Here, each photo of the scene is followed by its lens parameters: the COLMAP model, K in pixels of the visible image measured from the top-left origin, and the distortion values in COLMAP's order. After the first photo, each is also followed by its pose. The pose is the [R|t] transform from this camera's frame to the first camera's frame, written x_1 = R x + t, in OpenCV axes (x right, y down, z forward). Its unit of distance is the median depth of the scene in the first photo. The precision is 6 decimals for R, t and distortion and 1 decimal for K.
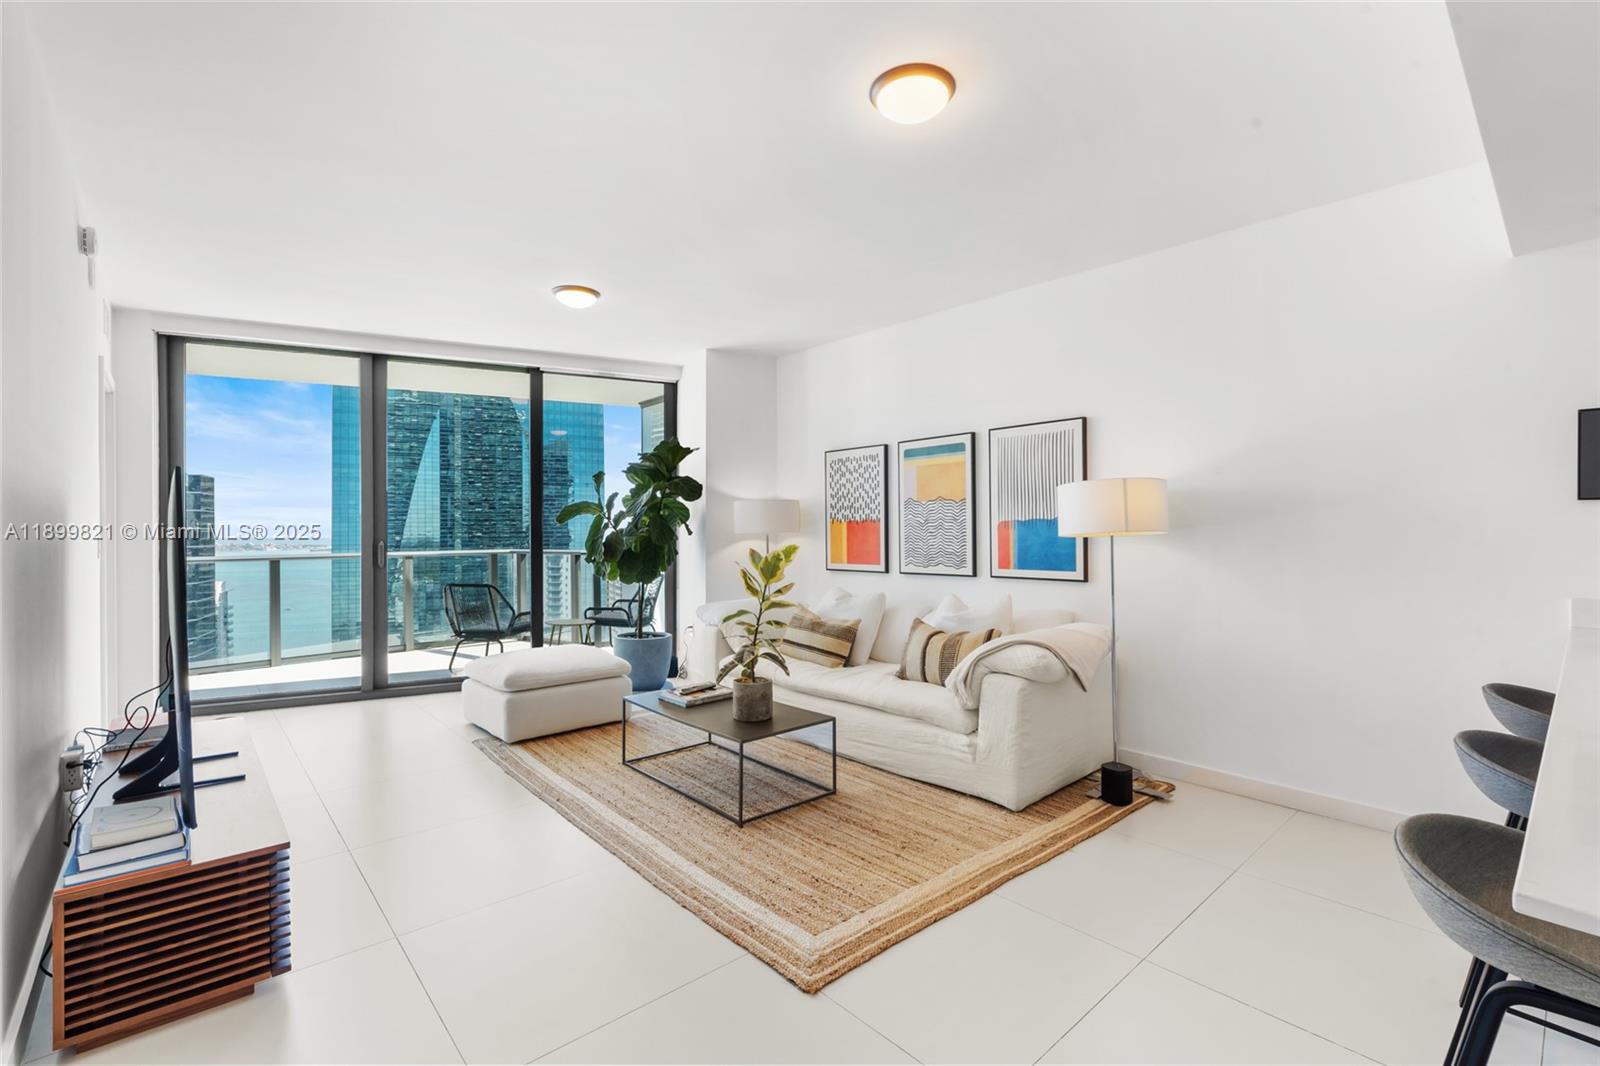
lens RADIAL K [[709.1, 0, 812.5], [0, 709.1, 532.9], [0, 0, 1]] dist [0.001494, -0.000233]
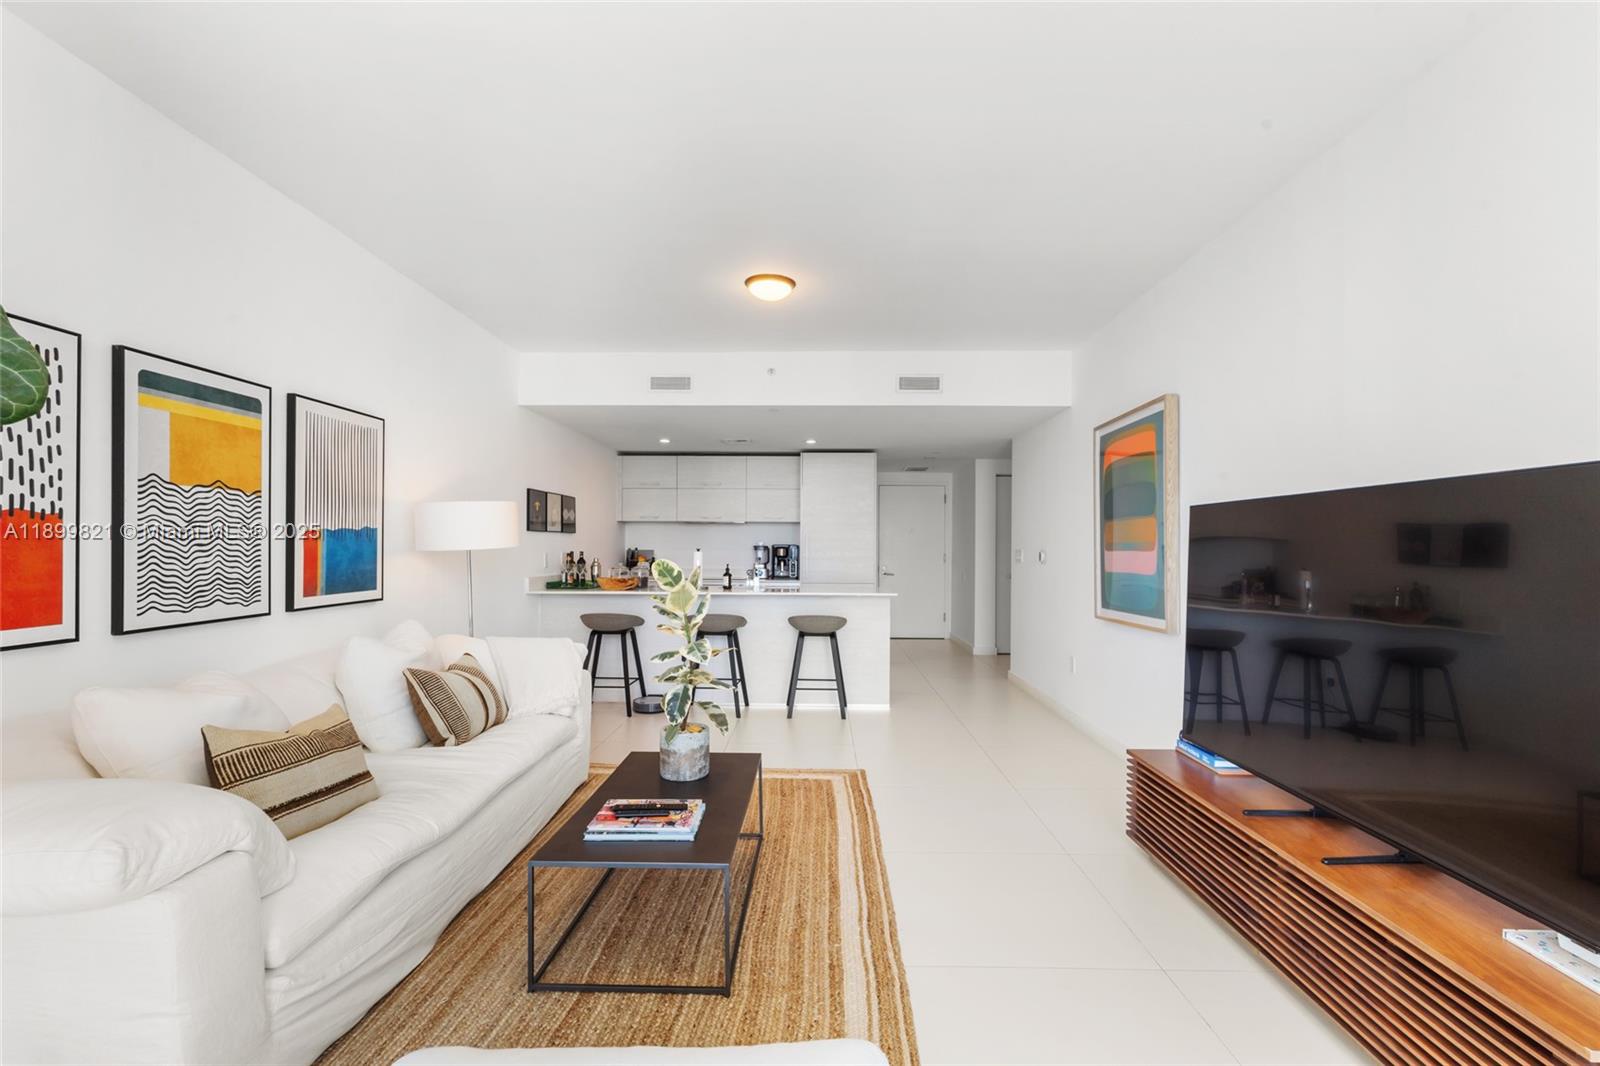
lens RADIAL K [[706.1, 0, 803.4], [0, 706.1, 546.3], [0, 0, 1]] dist [0.000632, -0.000312]
pose [[-0.724205, 0.002271, 0.689581, -0.554267], [0.001358, 0.999997, -0.001867, 0.002078], [-0.689583, -0.000416, -0.724206, 1.123287]]
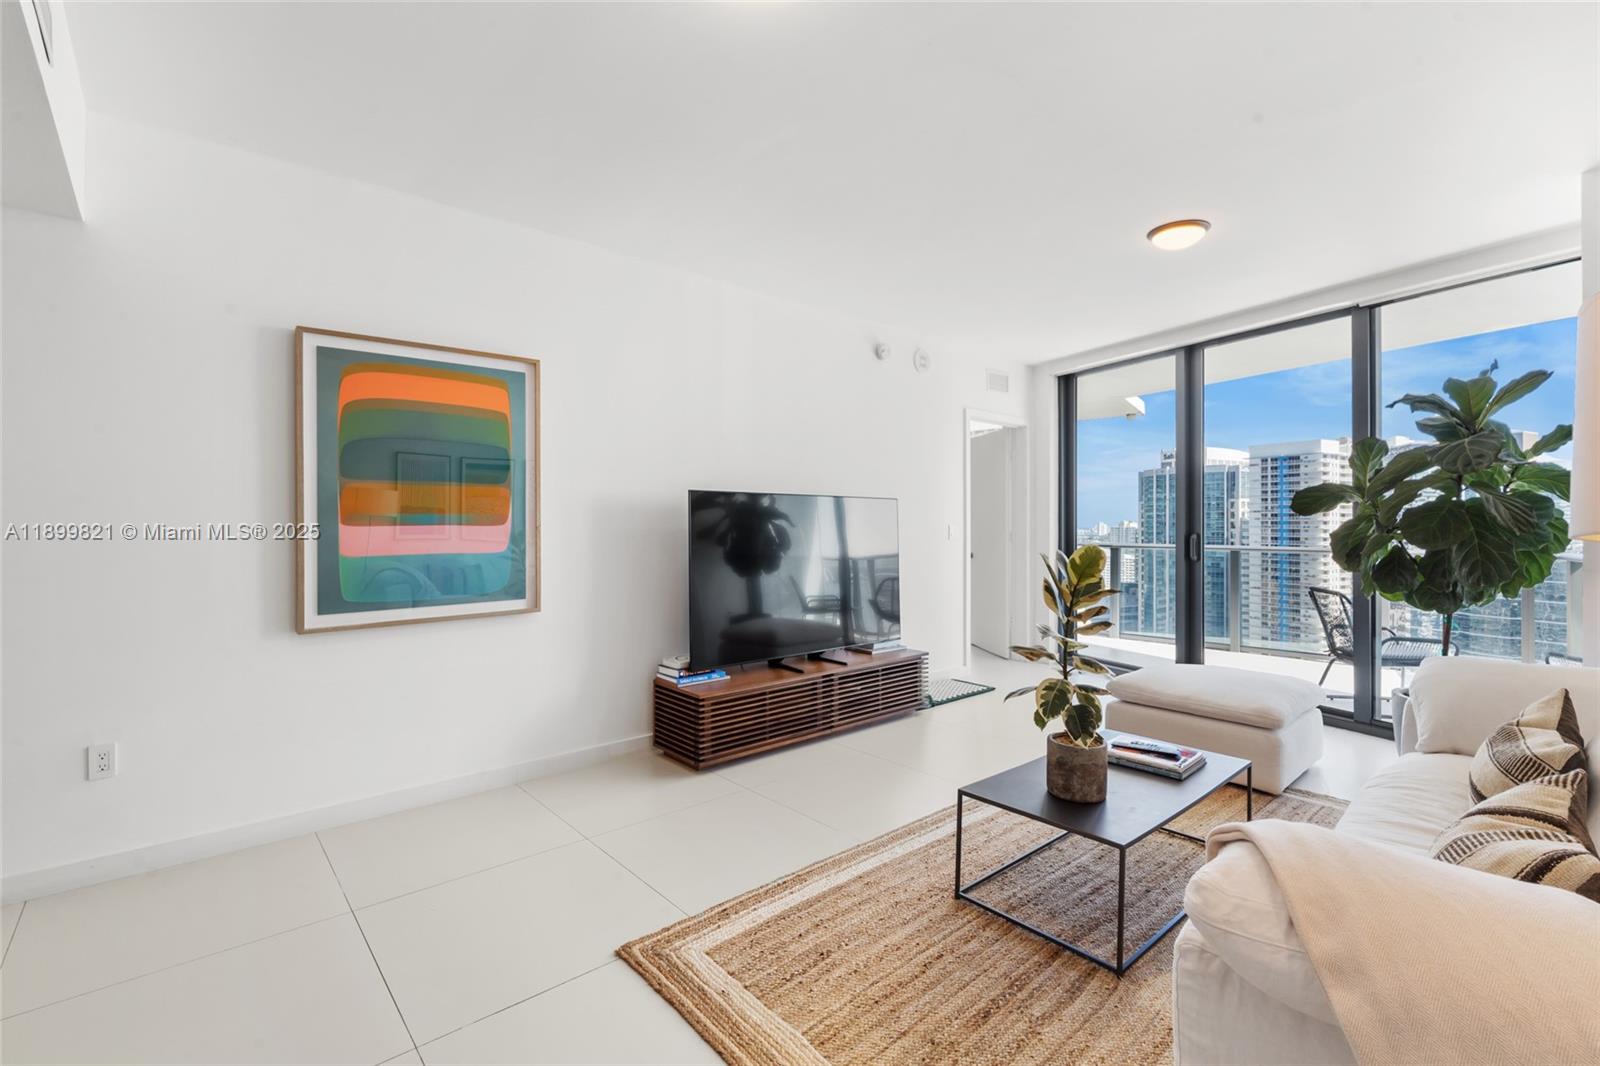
lens RADIAL K [[718.6, 0, 801.6], [0, 718.6, 516.6], [0, 0, 1]] dist [-0.000621, -0.000207]
pose [[-0.009734, -0.003725, -0.999946, 0.469088], [-0.008873, 0.999954, -0.003639, -0.004436], [0.999913, 0.008837, -0.009767, 0.554059]]
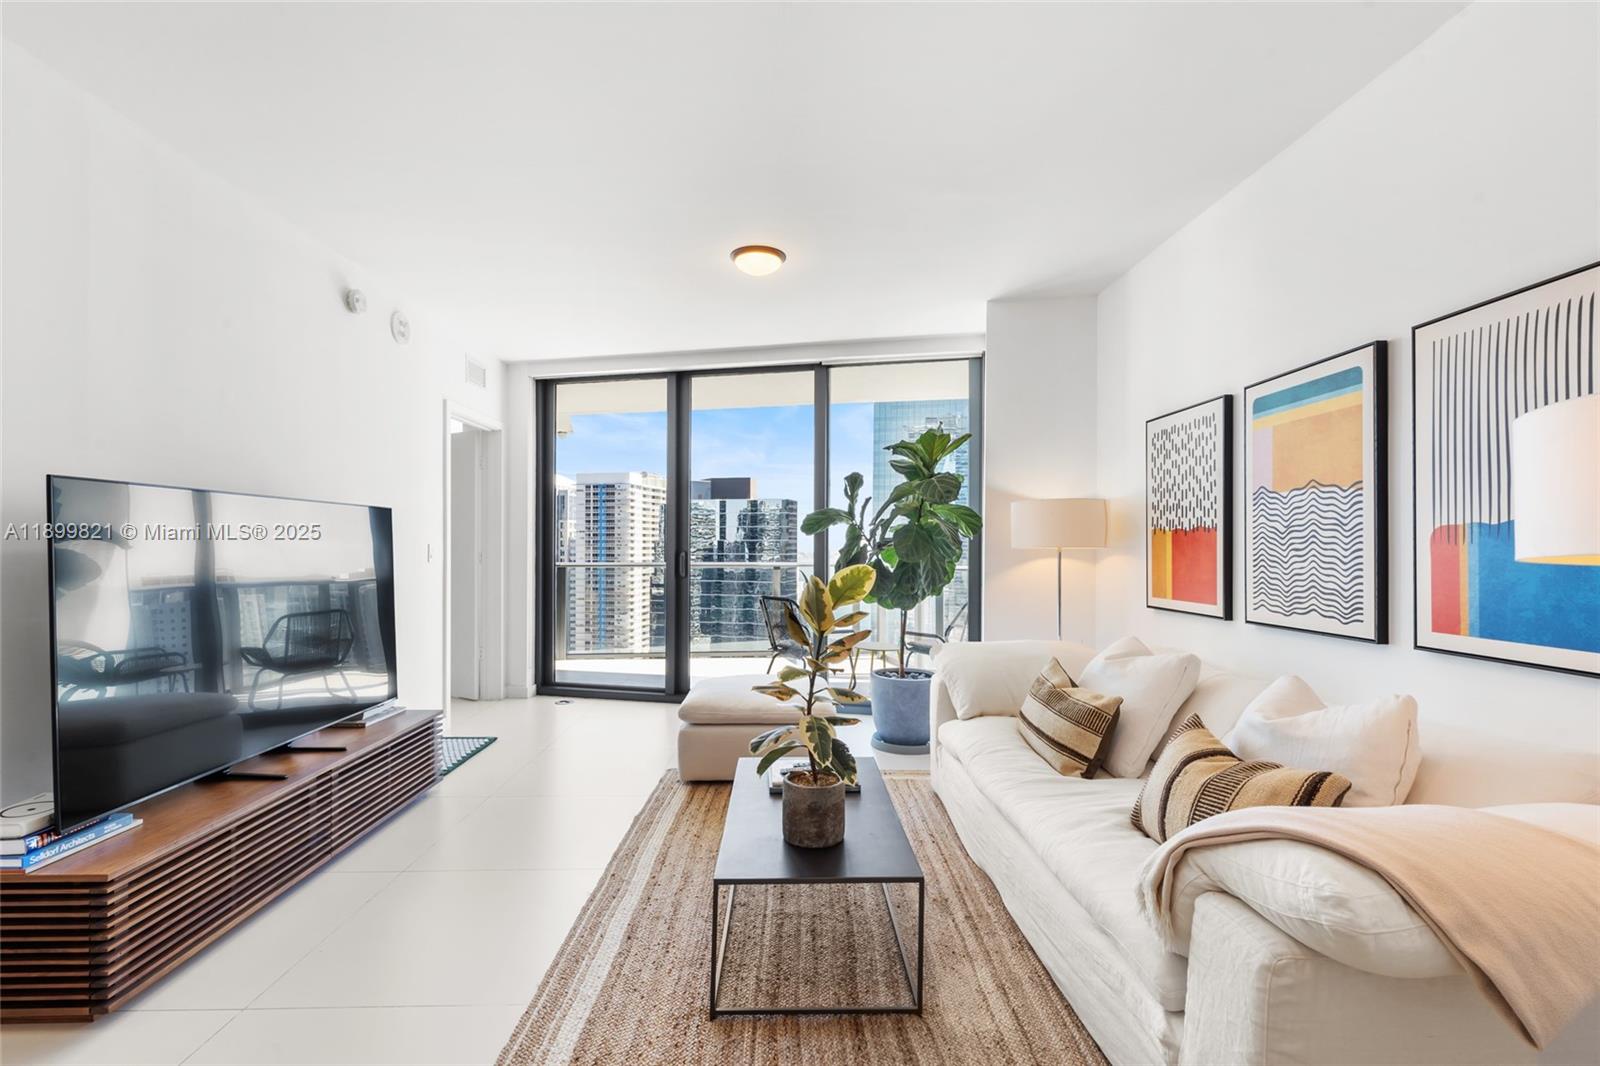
lens RADIAL K [[713.0, 0, 806.8], [0, 713.0, 544.2], [0, 0, 1]] dist [-0.000505, -0.000295]
pose [[0.763501, 0.007490, -0.645763, 0.241965], [-0.009943, 0.999951, -0.000158, -0.001237], [0.645730, 0.006541, 0.763538, 0.382346]]
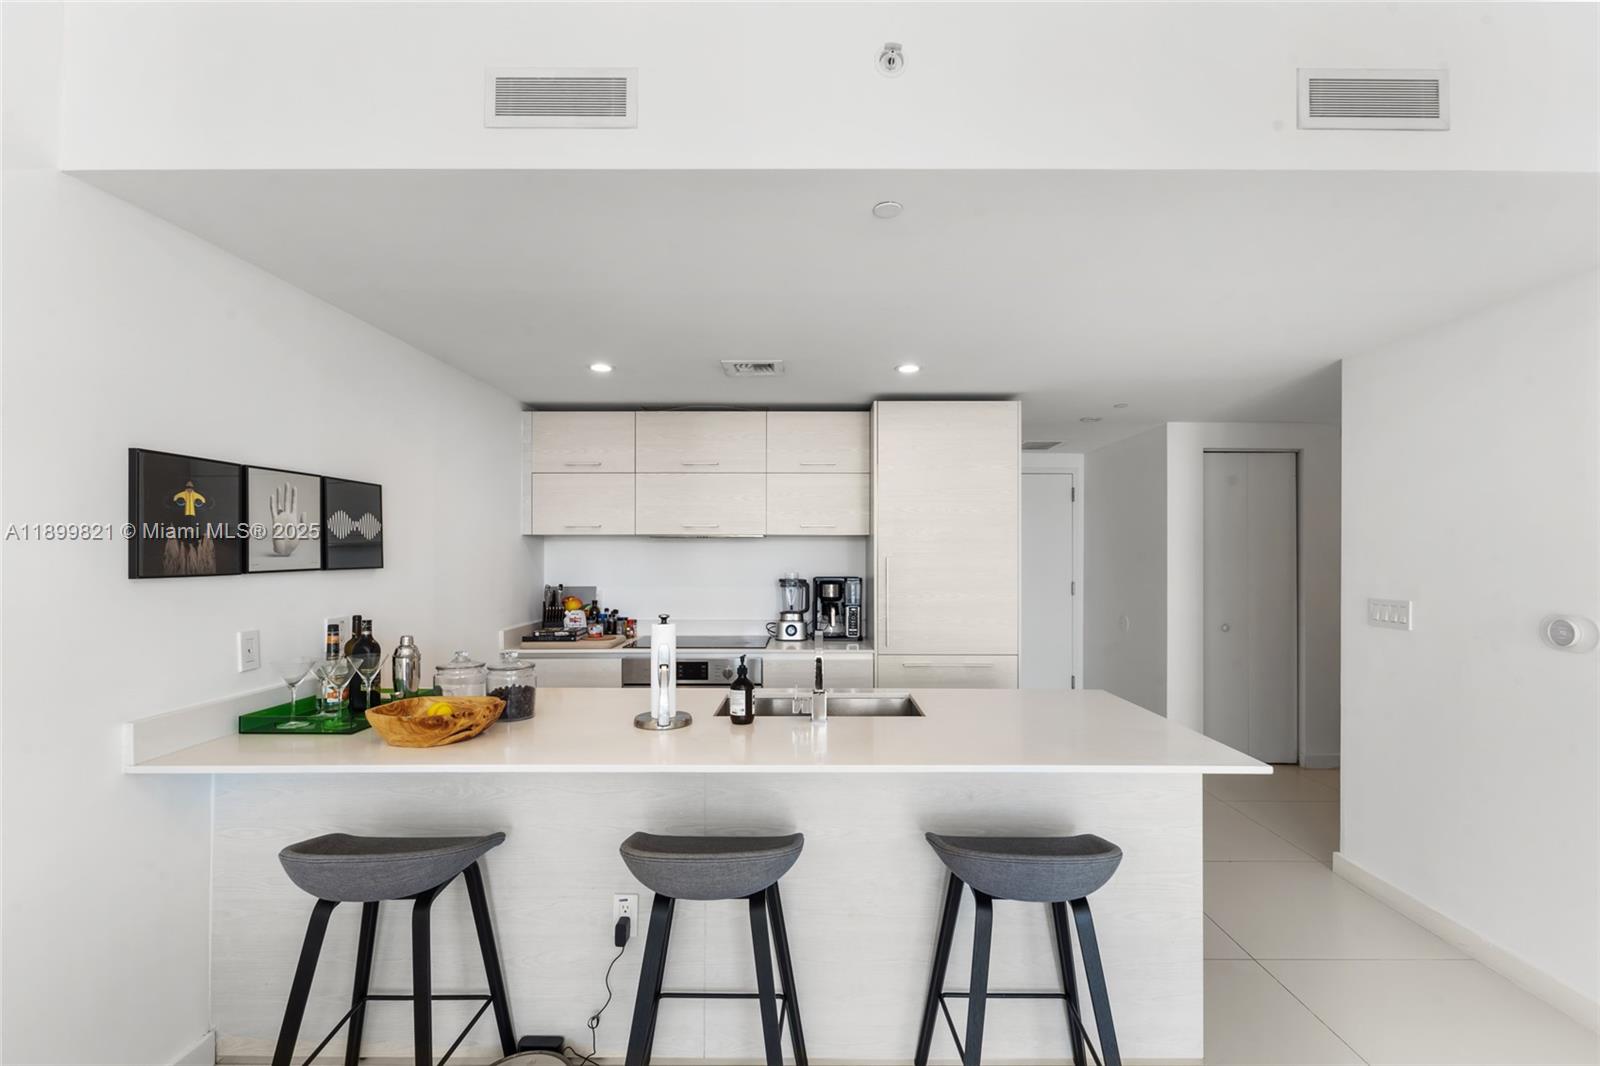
lens RADIAL K [[713.0, 0, 806.8], [0, 713.0, 544.2], [0, 0, 1]] dist [-0.000505, -0.000295]
pose [[-0.735378, 0.011151, 0.677566, 0.077149], [0.005952, 0.999932, -0.009998, -0.040190], [-0.677632, -0.003319, -0.735394, 0.610362]]
